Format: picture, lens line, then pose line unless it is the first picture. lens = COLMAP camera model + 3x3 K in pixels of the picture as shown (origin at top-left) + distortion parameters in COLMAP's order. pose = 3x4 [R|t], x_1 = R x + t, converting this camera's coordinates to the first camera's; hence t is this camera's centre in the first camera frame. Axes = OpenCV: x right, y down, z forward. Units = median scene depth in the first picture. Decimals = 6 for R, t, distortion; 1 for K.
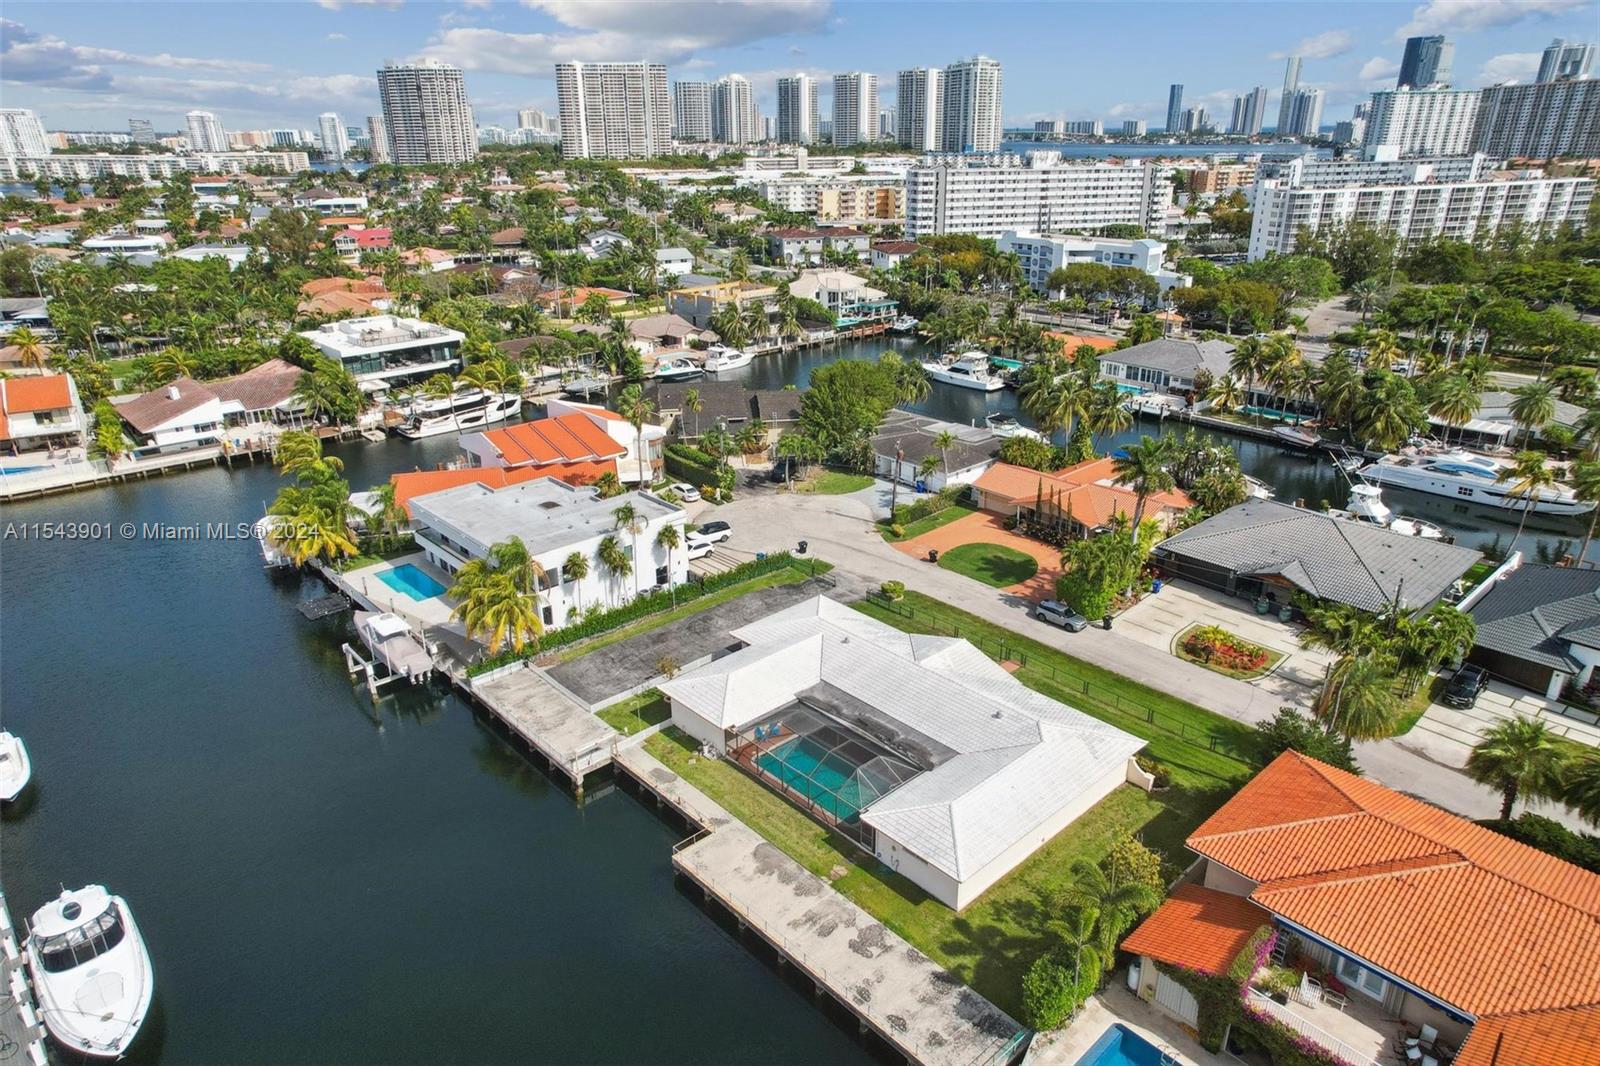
lens RADIAL K [[991.3, 0, 800.0], [0, 991.3, 533.0], [0, 0, 1]] dist [-0.054718, 0.068100]
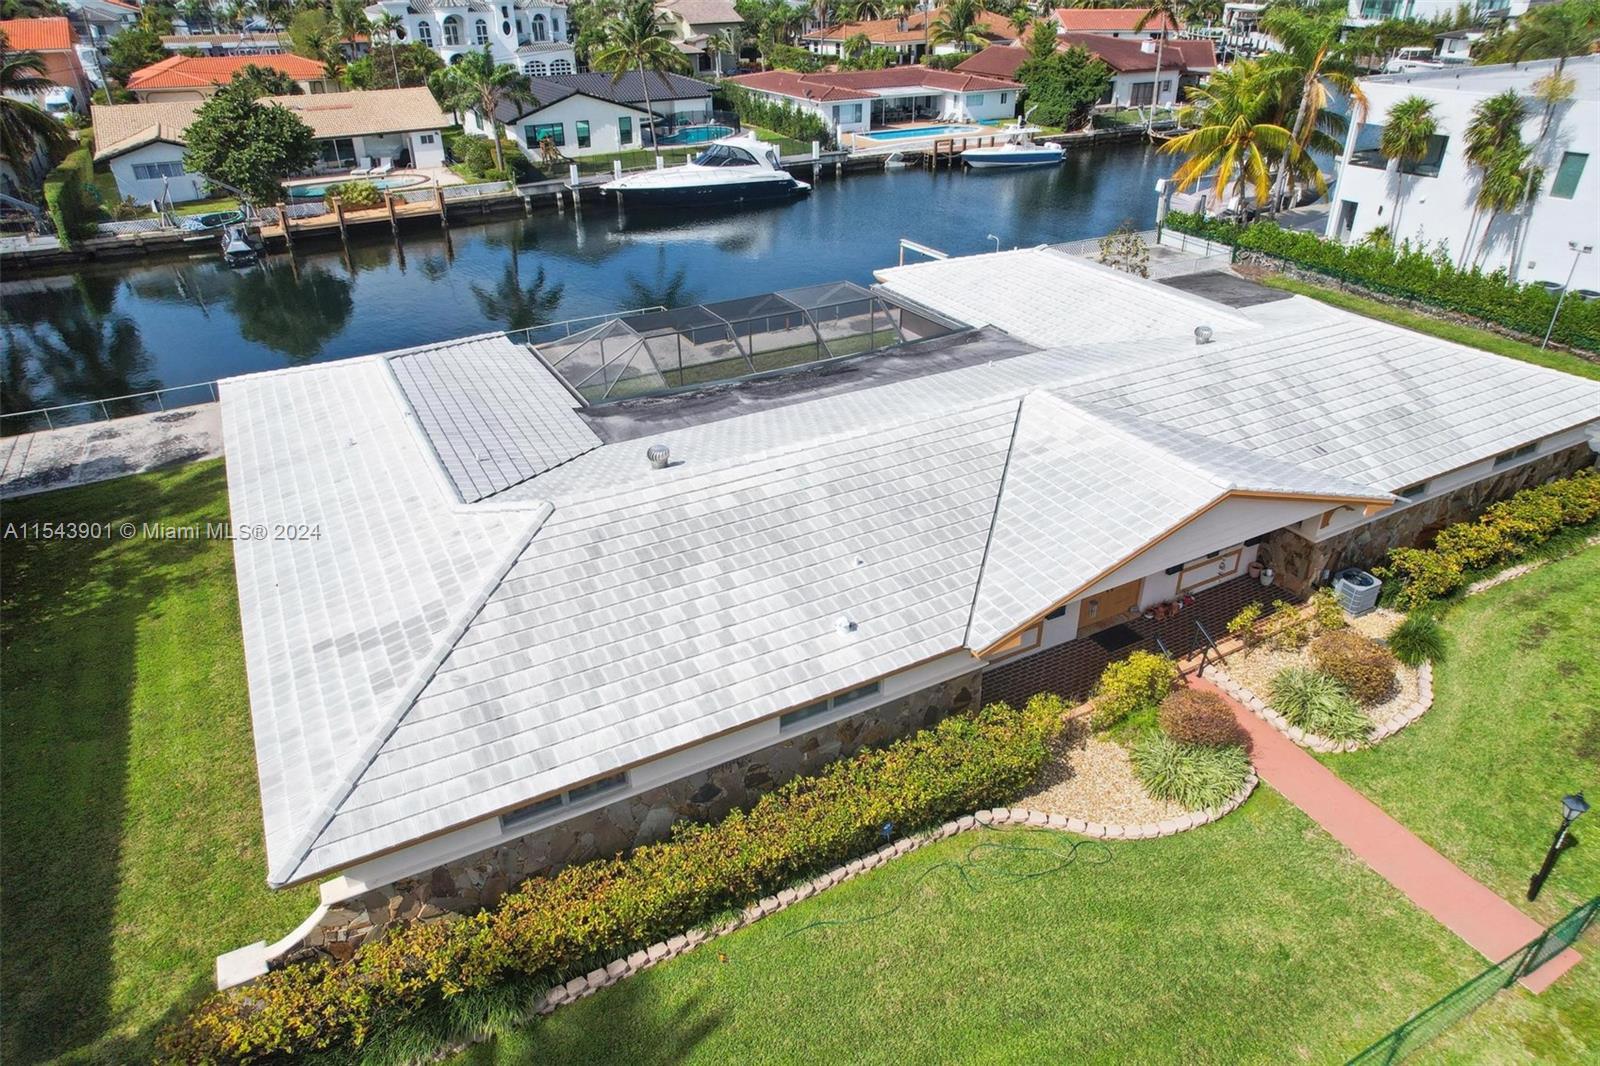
lens RADIAL K [[1012.6, 0, 800.0], [0, 1012.6, 533.0], [0, 0, 1]] dist [-0.079480, 0.069591]
pose [[-0.249573, 0.490011, -0.835226, 0.194283], [-0.355667, 0.755850, 0.549719, 0.012165], [0.900674, 0.434258, -0.014359, 0.465527]]
